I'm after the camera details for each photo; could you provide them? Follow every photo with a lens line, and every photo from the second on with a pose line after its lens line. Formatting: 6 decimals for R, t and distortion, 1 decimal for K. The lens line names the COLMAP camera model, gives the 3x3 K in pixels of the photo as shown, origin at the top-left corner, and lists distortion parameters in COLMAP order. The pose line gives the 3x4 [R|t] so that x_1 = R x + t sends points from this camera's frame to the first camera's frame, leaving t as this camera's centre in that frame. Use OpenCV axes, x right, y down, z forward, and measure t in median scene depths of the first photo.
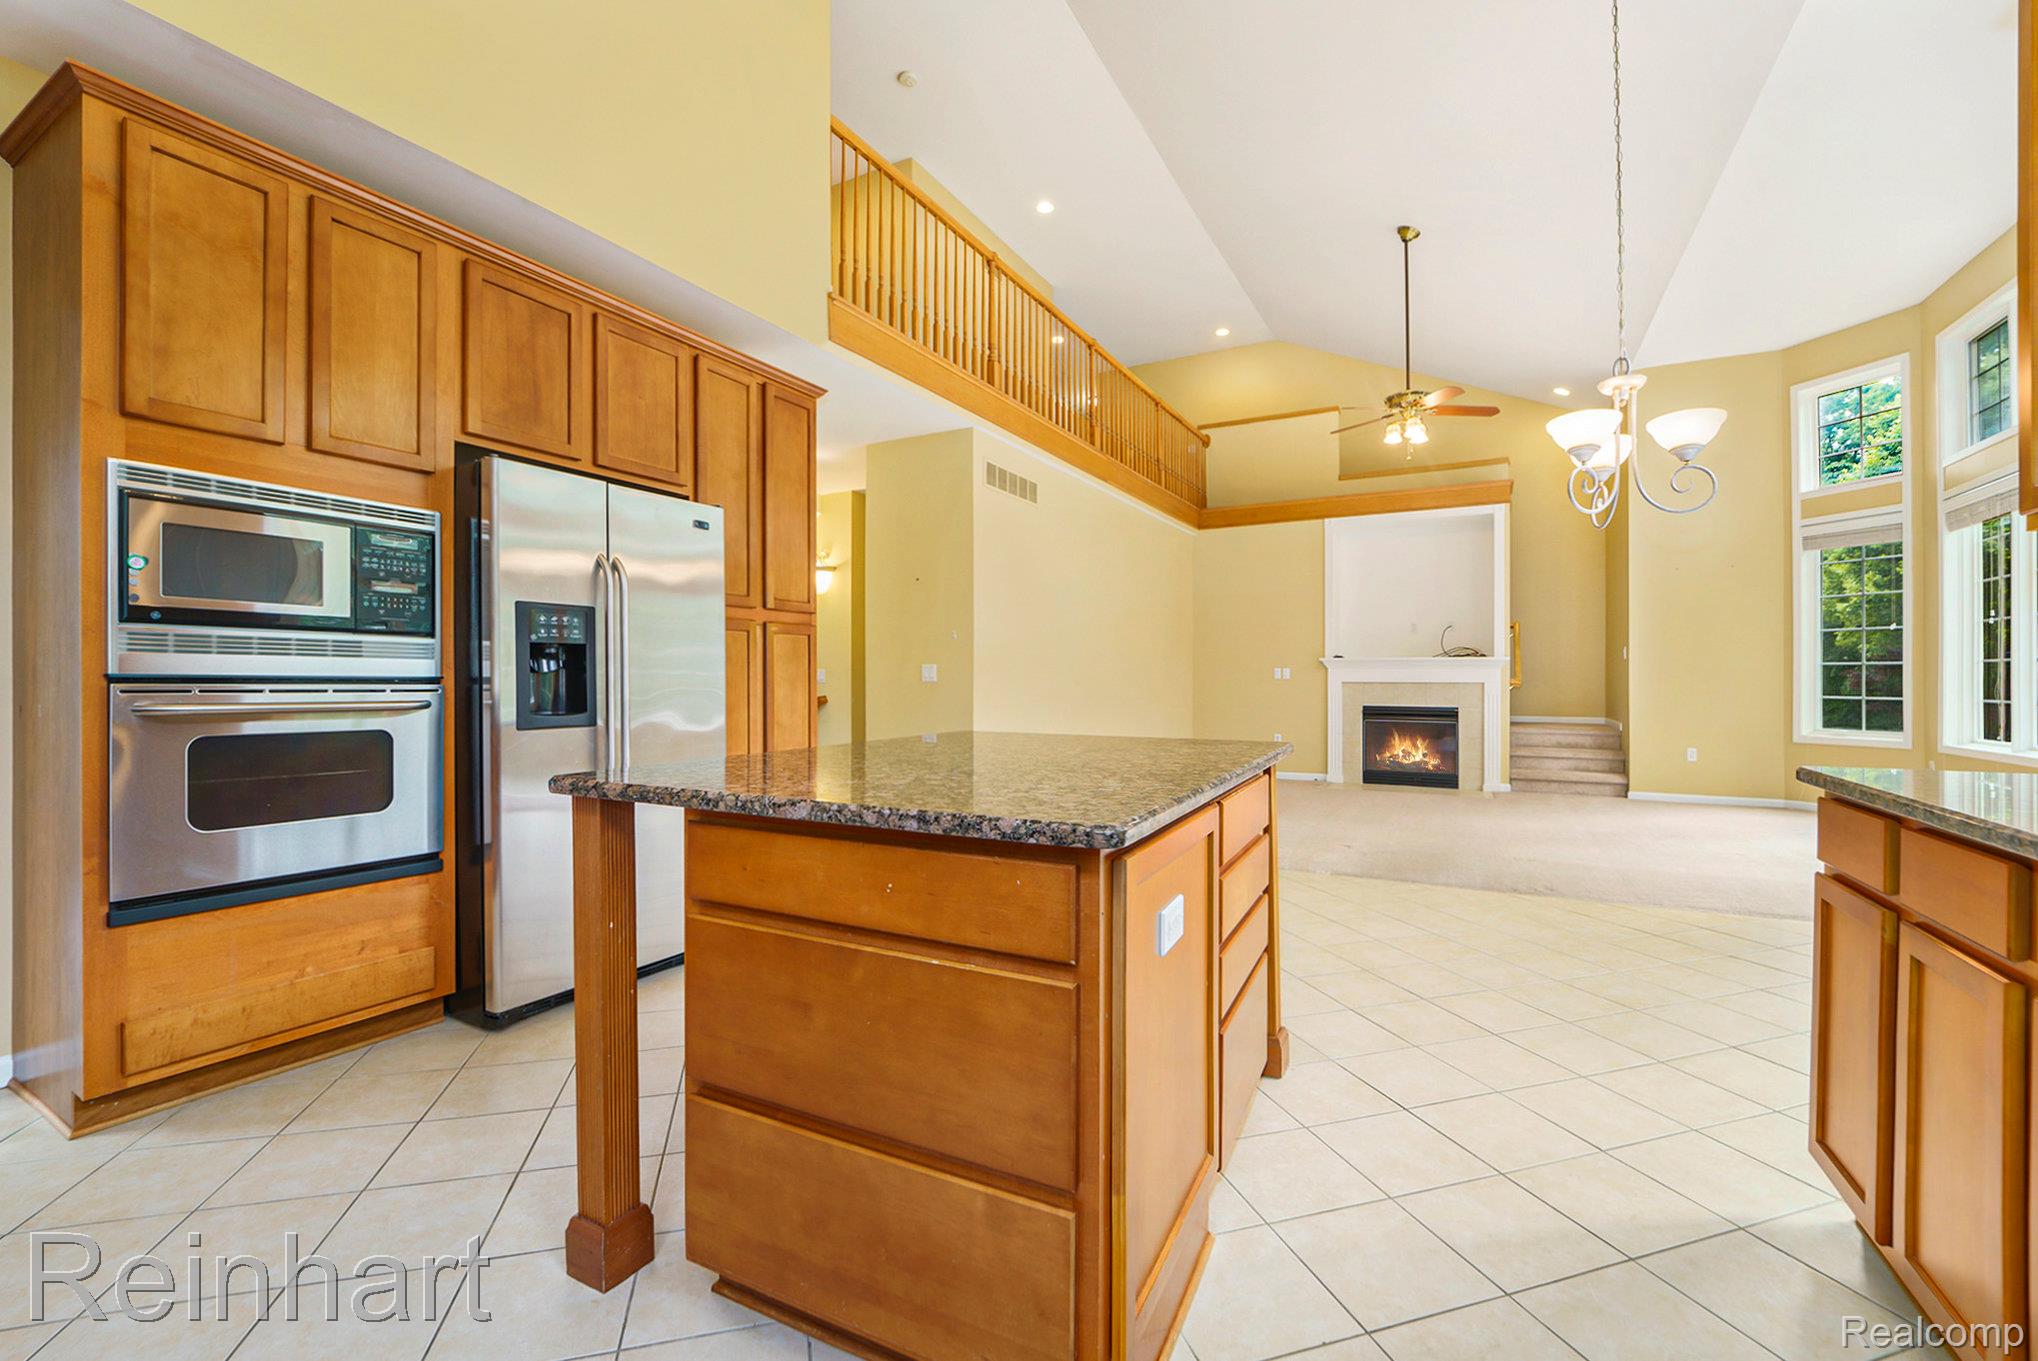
lens RADIAL K [[854.8, 0, 1016.9], [0, 854.8, 672.3], [0, 0, 1]] dist [-0.001383, 0.000223]
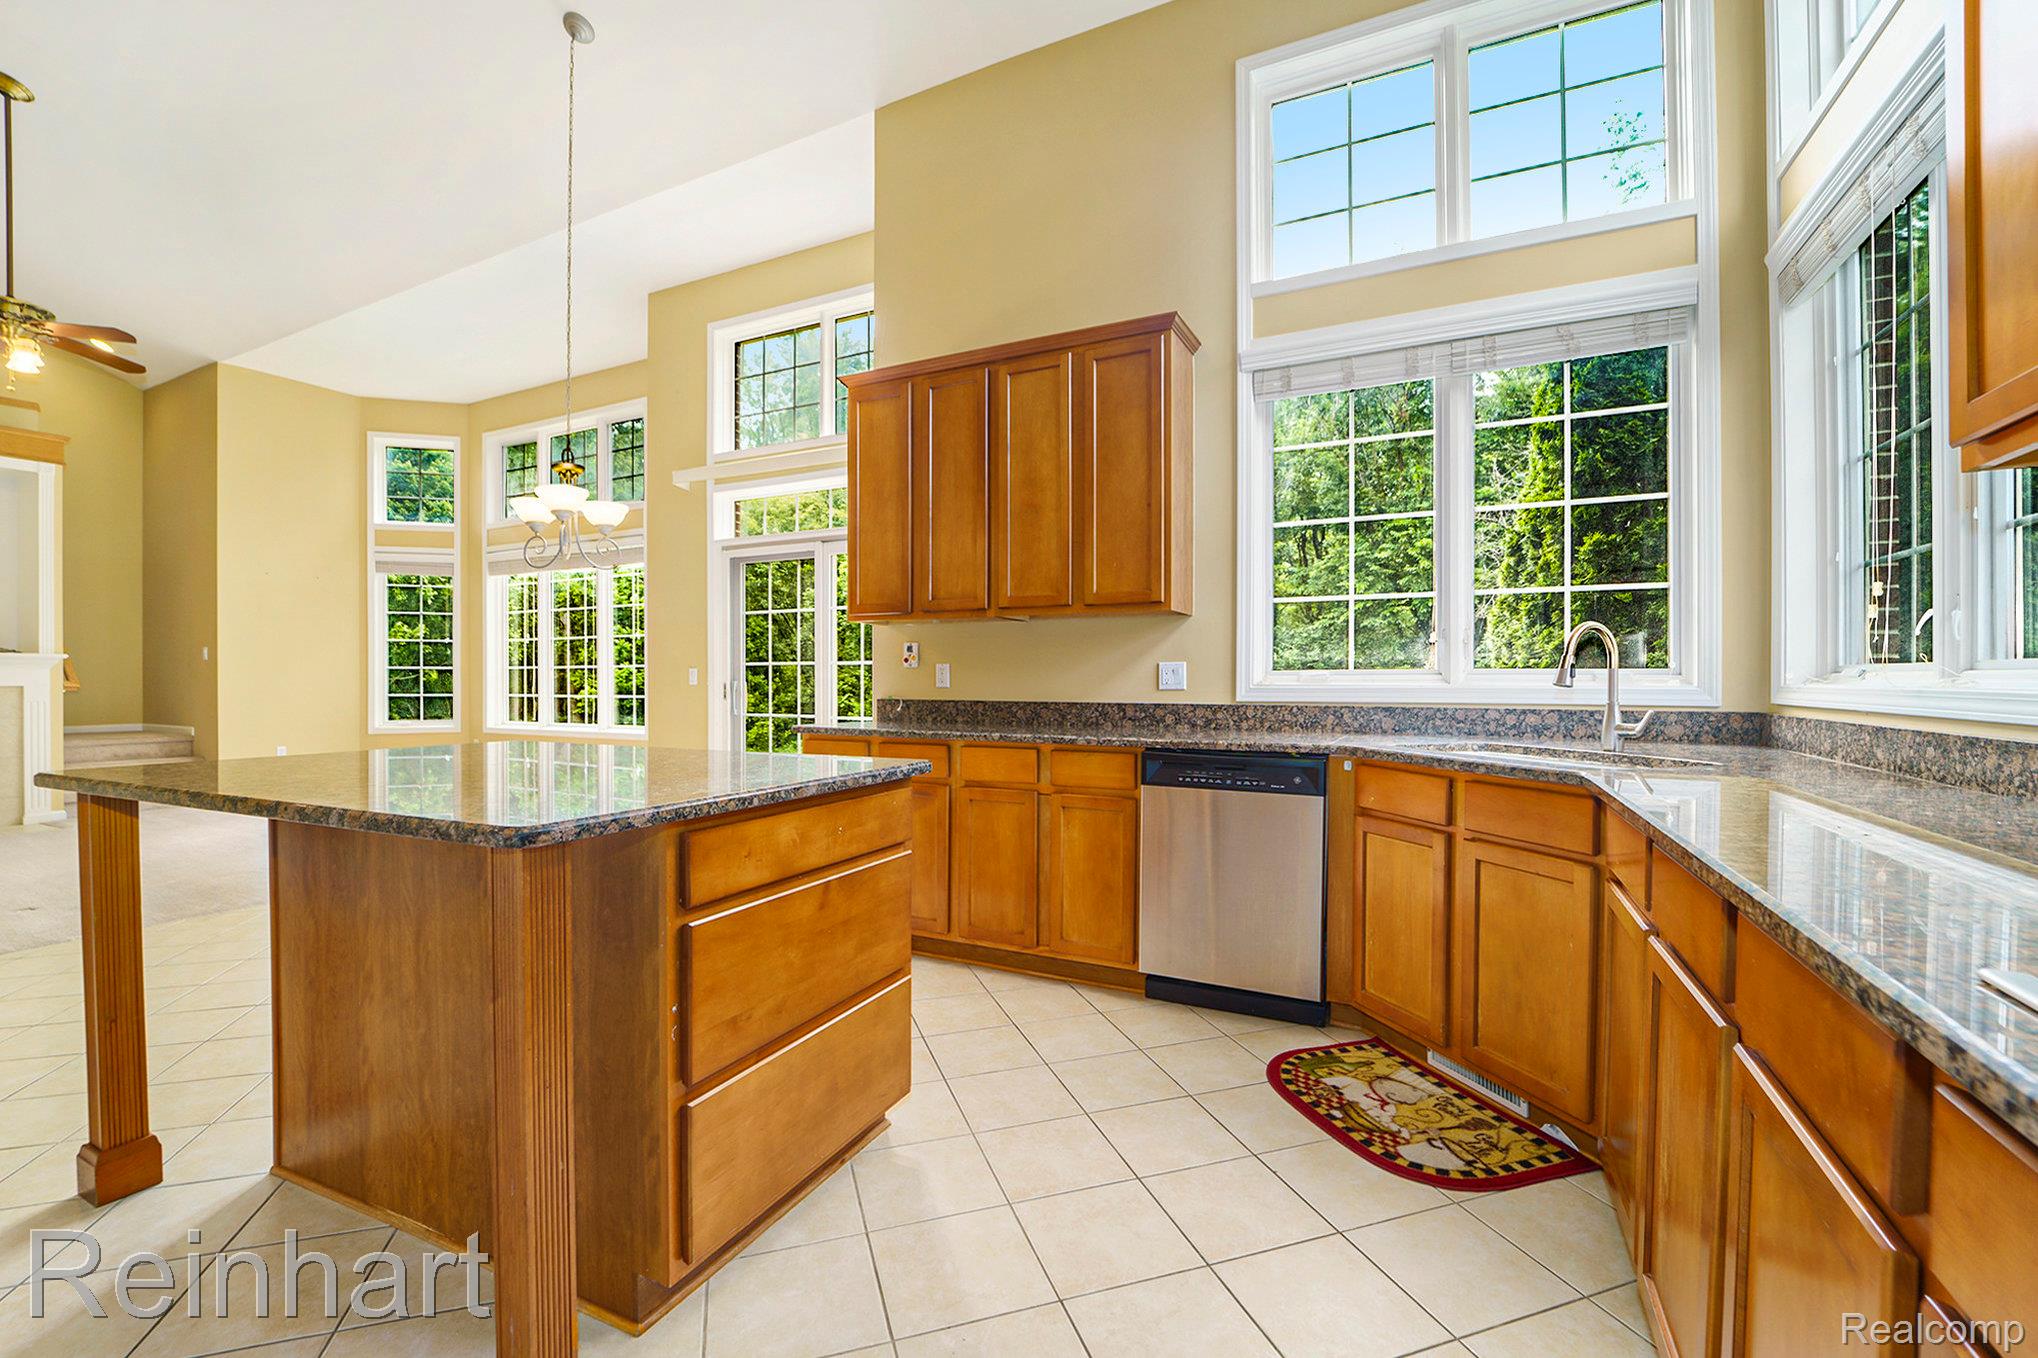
lens RADIAL K [[854.8, 0, 1016.9], [0, 854.8, 678.8], [0, 0, 1]] dist [-0.001383, 0.000223]
pose [[-0.016552, -0.006068, 0.999845, -0.307089], [-0.002428, 0.999979, 0.006029, -0.003926], [-0.999860, -0.002327, -0.016566, 0.133910]]
